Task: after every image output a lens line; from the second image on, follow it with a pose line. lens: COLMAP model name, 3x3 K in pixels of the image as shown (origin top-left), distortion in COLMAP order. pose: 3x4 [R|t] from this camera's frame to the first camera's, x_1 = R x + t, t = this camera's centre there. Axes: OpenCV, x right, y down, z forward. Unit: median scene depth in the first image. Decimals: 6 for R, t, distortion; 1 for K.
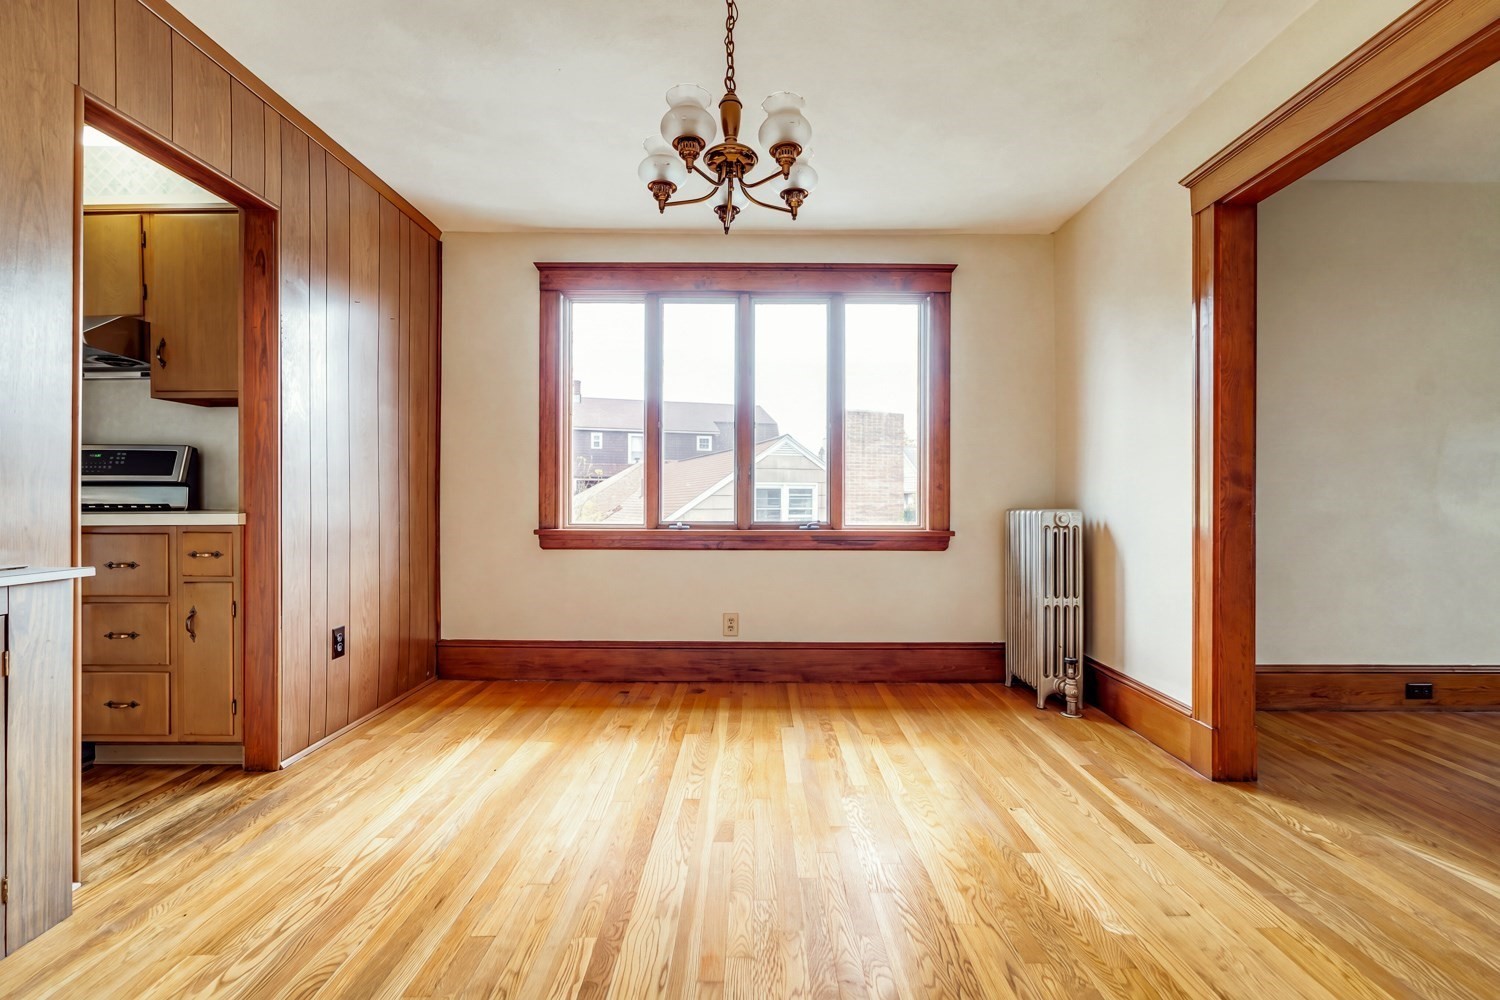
lens RADIAL K [[691.4, 0, 752.5], [0, 691.4, 512.8], [0, 0, 1]] dist [0.000870, 0.006139]
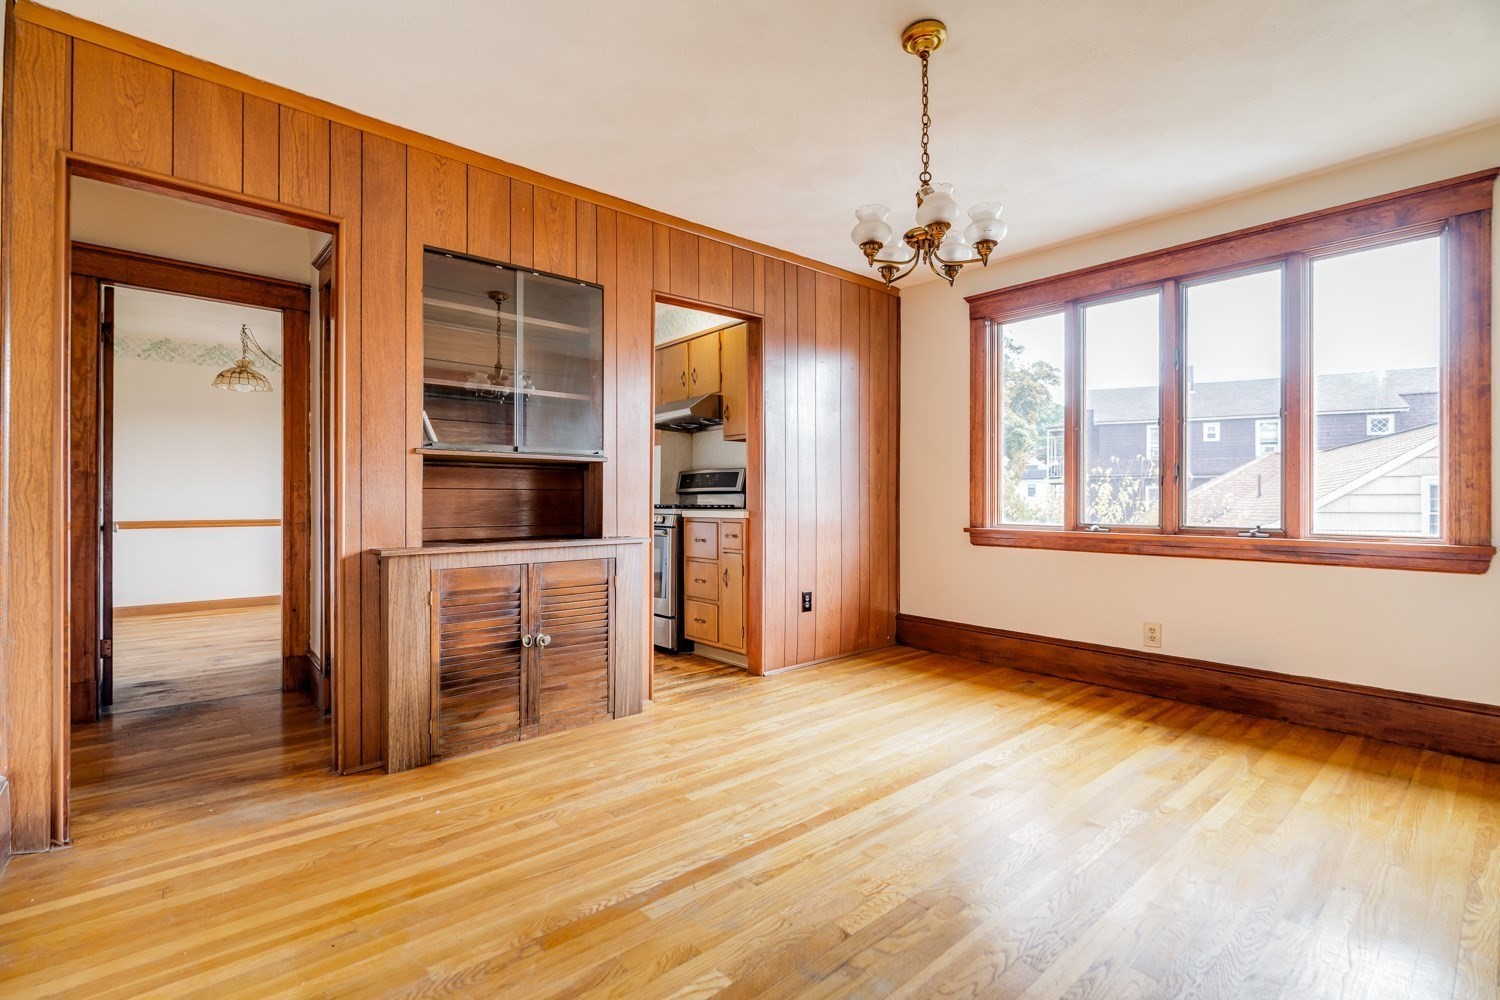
lens RADIAL K [[691.4, 0, 752.5], [0, 691.4, 512.8], [0, 0, 1]] dist [0.000870, 0.006139]
pose [[0.666439, 0.012052, -0.745463, 0.358926], [-0.012575, 0.999909, 0.004923, -0.002424], [0.745454, 0.006093, 0.666529, -0.040554]]
